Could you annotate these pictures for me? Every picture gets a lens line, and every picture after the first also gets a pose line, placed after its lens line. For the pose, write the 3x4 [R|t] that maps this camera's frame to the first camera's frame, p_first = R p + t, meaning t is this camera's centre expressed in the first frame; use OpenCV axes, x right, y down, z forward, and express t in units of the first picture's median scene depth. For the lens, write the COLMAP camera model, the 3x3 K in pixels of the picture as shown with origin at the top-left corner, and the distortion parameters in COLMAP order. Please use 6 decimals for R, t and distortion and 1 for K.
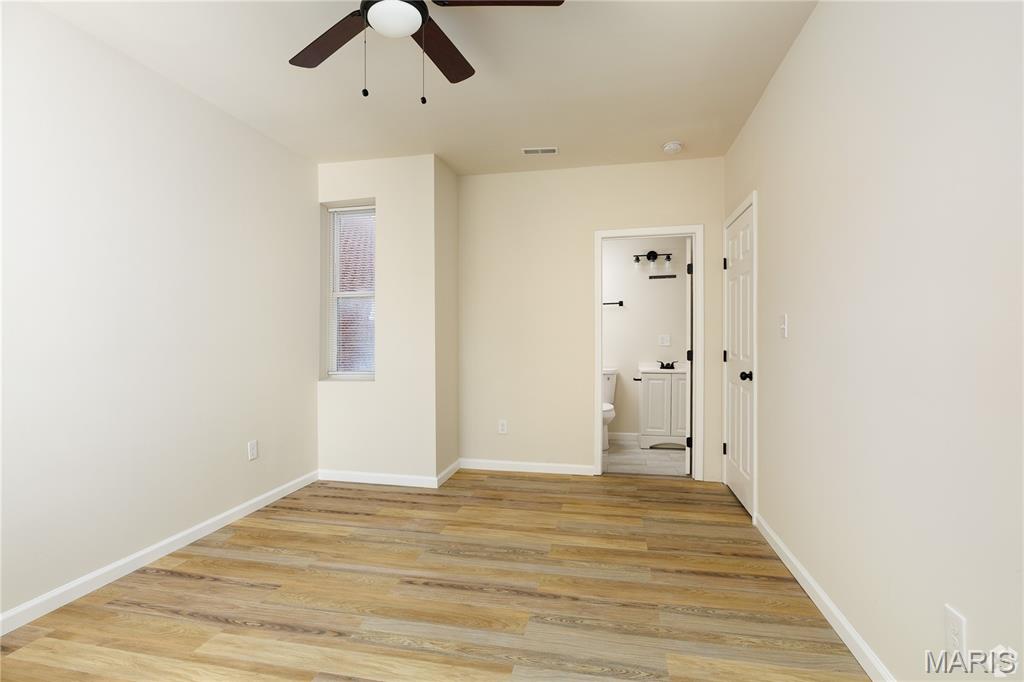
lens RADIAL K [[500.9, 0, 508.5], [0, 500.9, 341.6], [0, 0, 1]] dist [-0.000091, 0.000453]
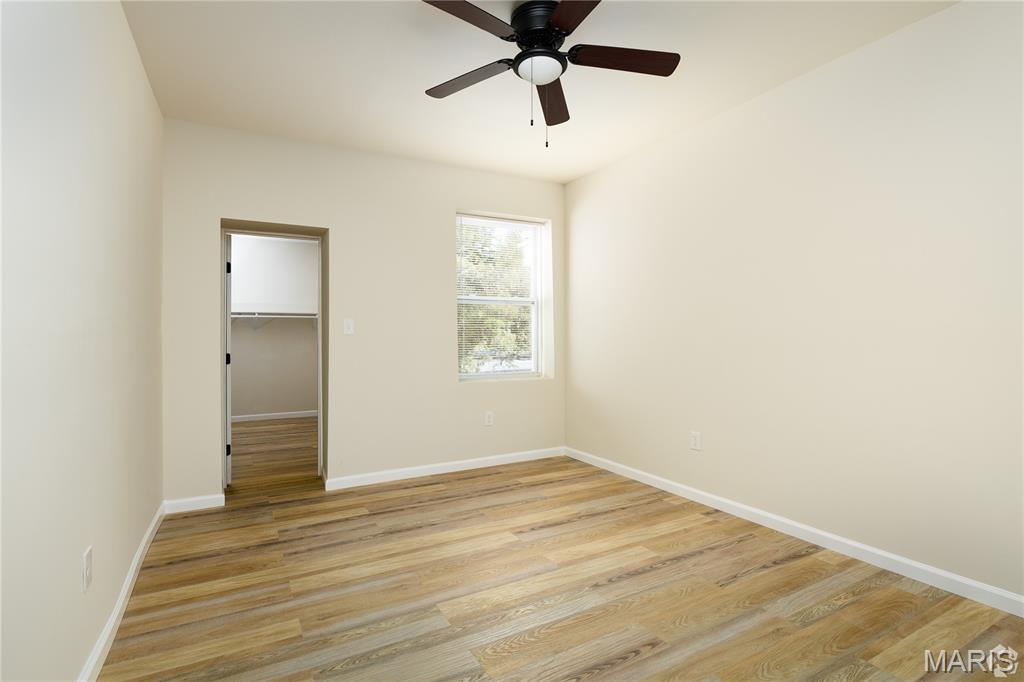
lens RADIAL K [[500.9, 0, 513.3], [0, 500.9, 336.4], [0, 0, 1]] dist [-0.000091, 0.000453]
pose [[-0.752091, 0.016448, -0.658854, 0.465650], [0.008097, 0.999844, 0.015717, -0.017773], [0.659010, 0.006486, -0.752106, 1.404460]]
